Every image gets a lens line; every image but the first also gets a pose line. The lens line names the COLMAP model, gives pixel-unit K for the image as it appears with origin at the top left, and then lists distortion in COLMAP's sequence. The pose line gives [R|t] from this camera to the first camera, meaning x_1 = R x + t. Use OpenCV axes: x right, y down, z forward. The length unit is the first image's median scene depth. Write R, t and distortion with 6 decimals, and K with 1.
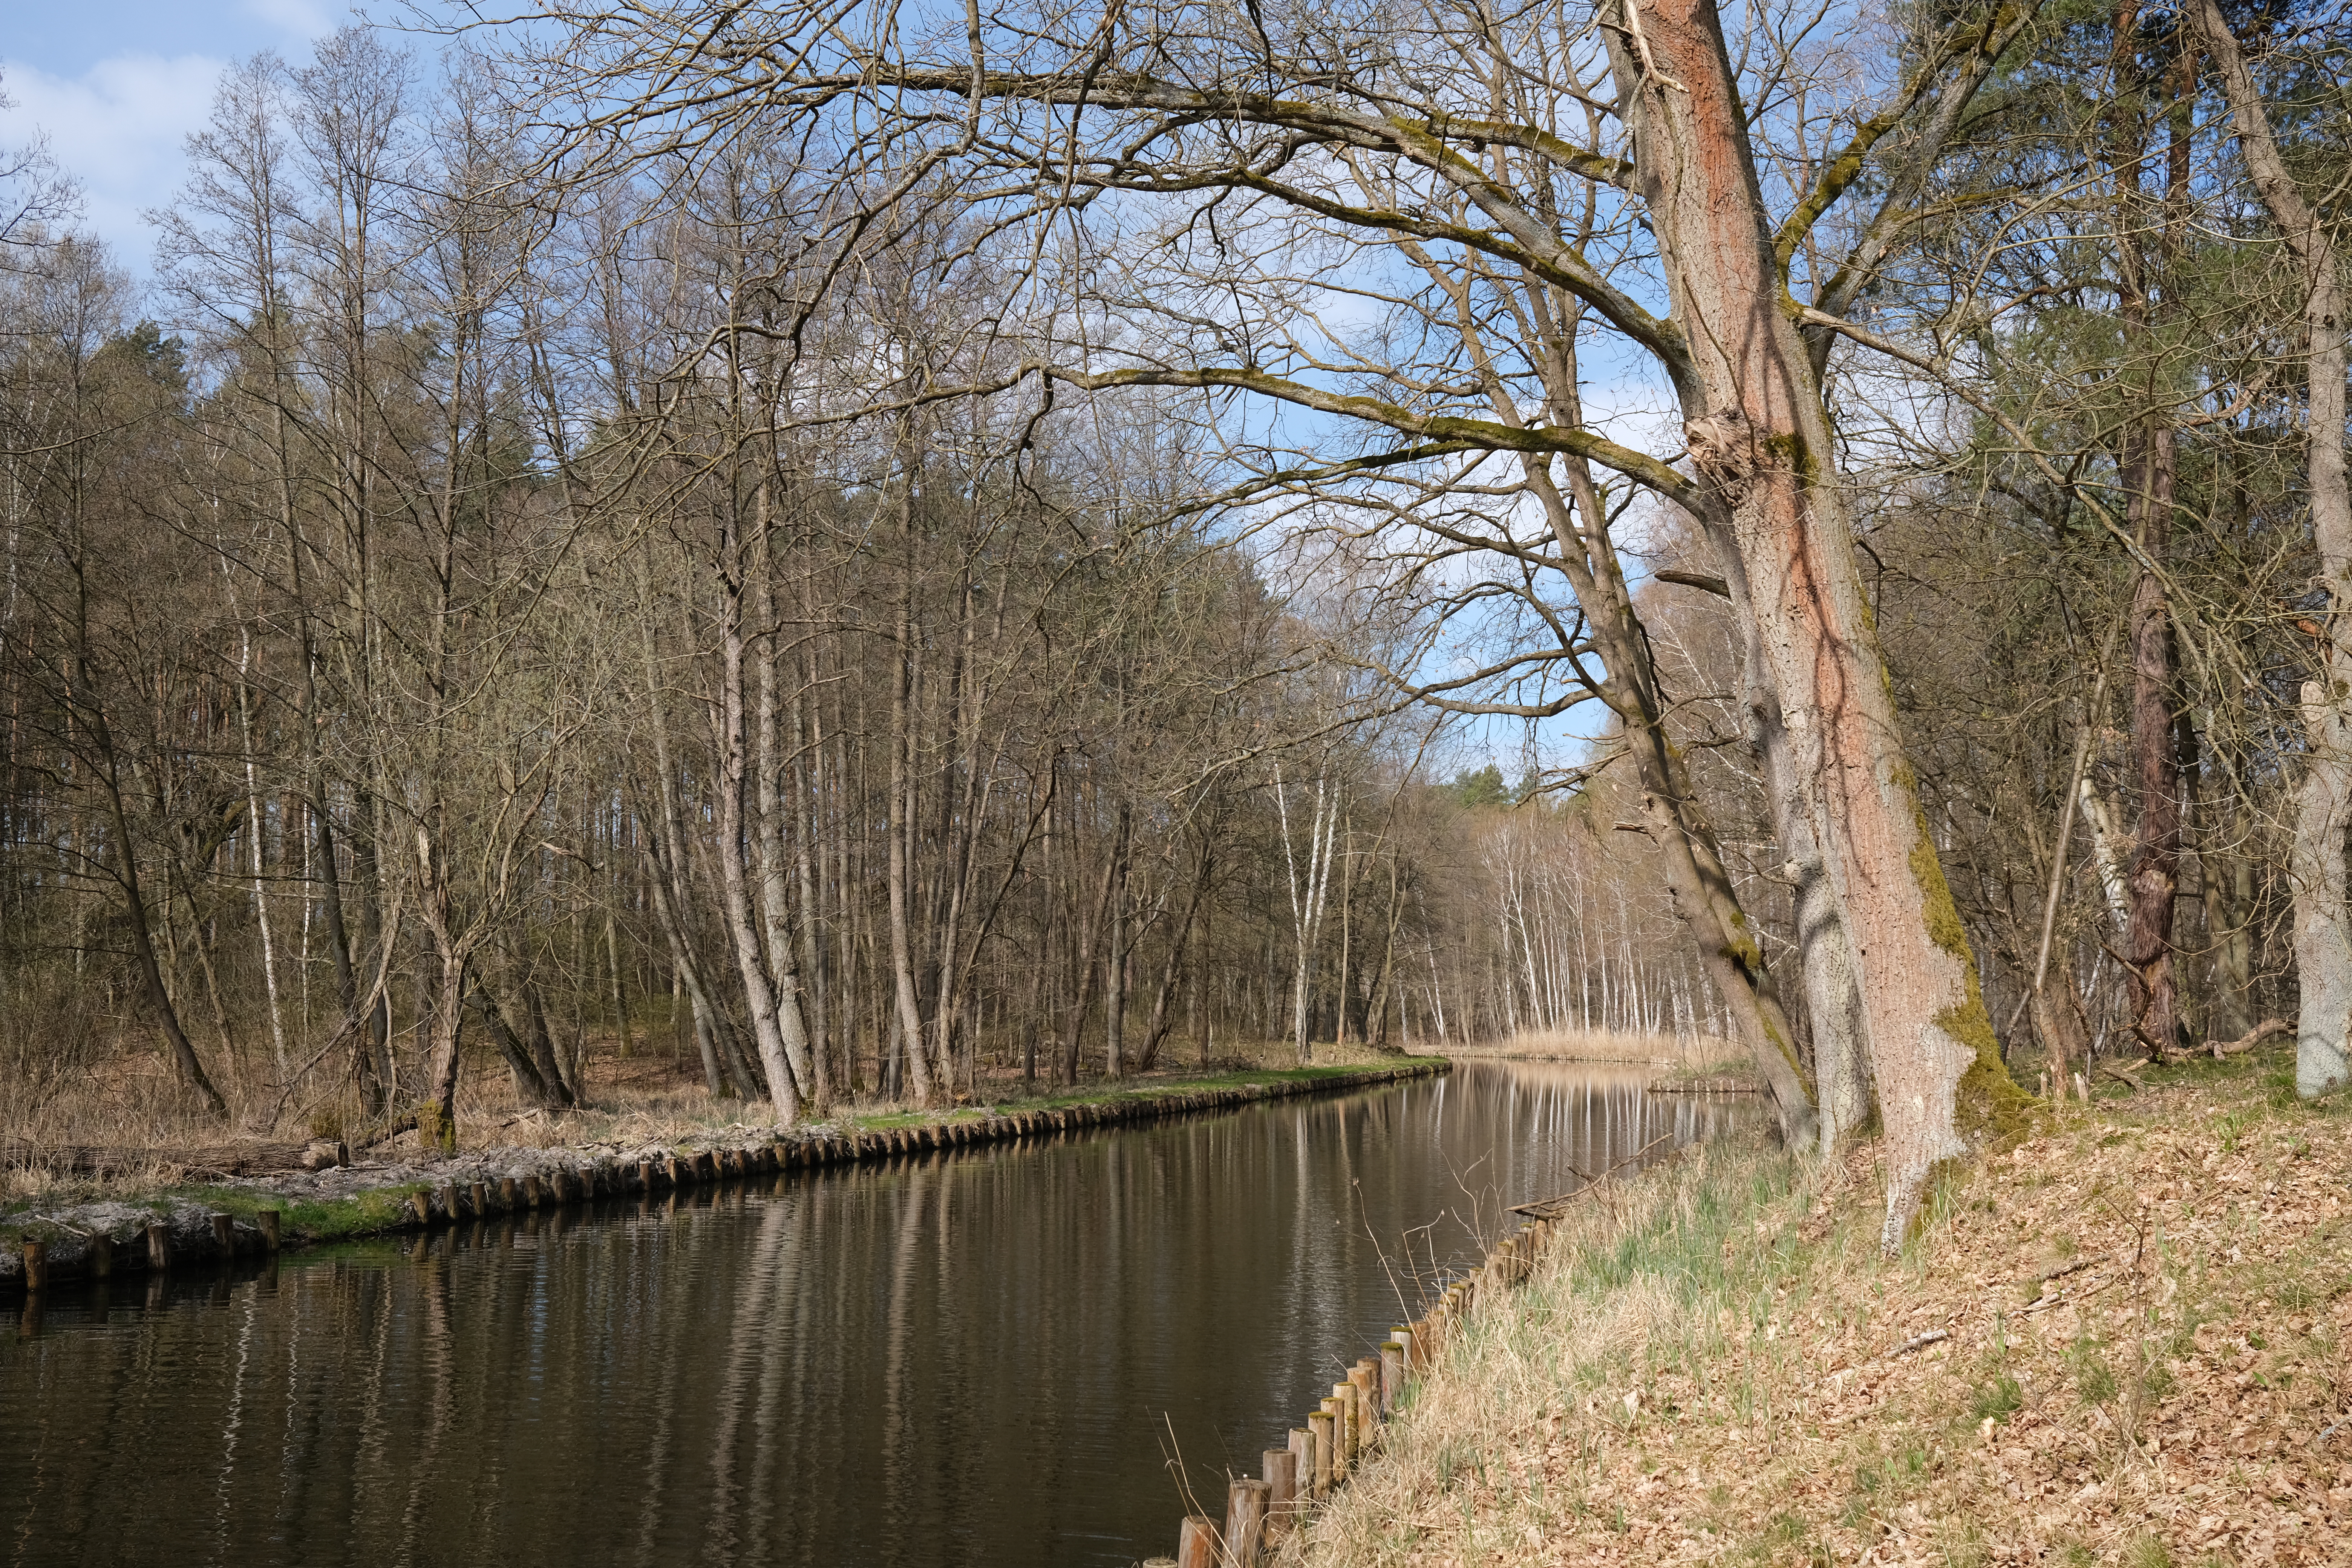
lens RADIAL K [[2378.9, 0, 1168.8], [0, 2378.9, 808.6], [0, 0, 1]] dist [-0.042609, 0.135125]
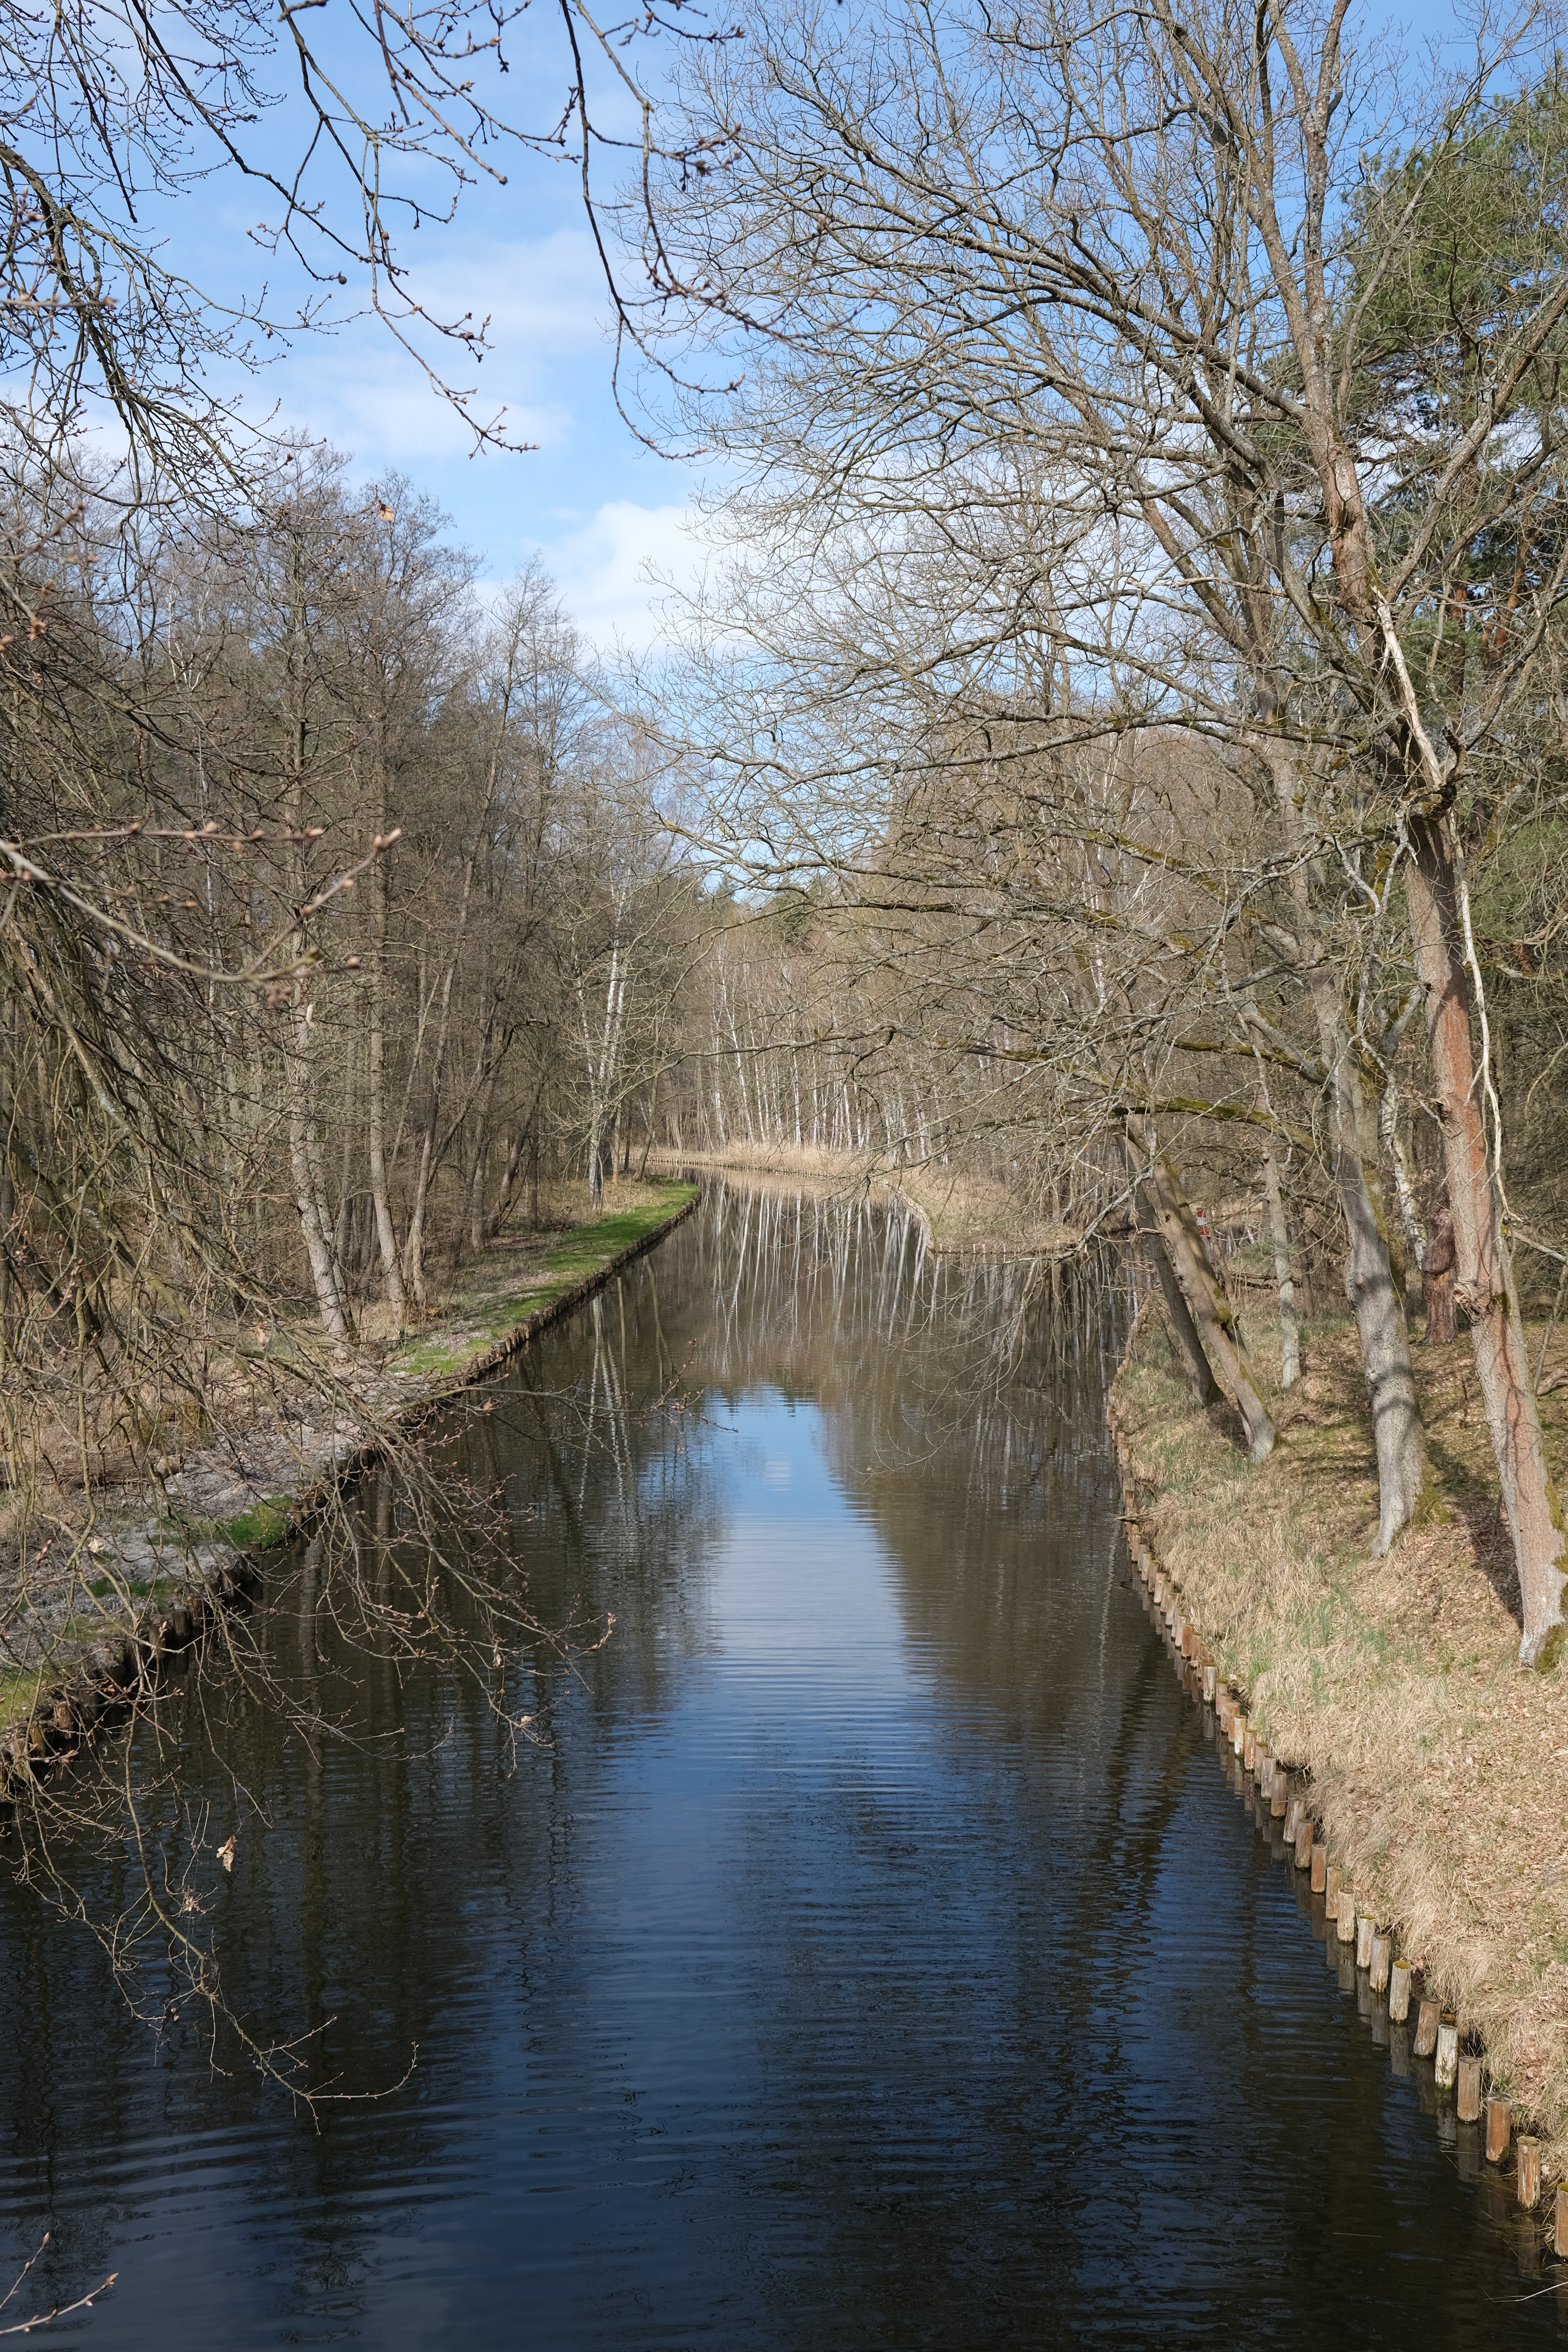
lens RADIAL K [[2378.9, 0, 788.3], [0, 2378.9, 1198.4], [0, 0, 1]] dist [-0.042609, 0.135125]
pose [[0.981468, -0.007253, 0.191489, -0.307145], [-0.018388, 0.991108, 0.131787, -0.202397], [-0.190742, -0.132866, 0.972607, -0.373619]]
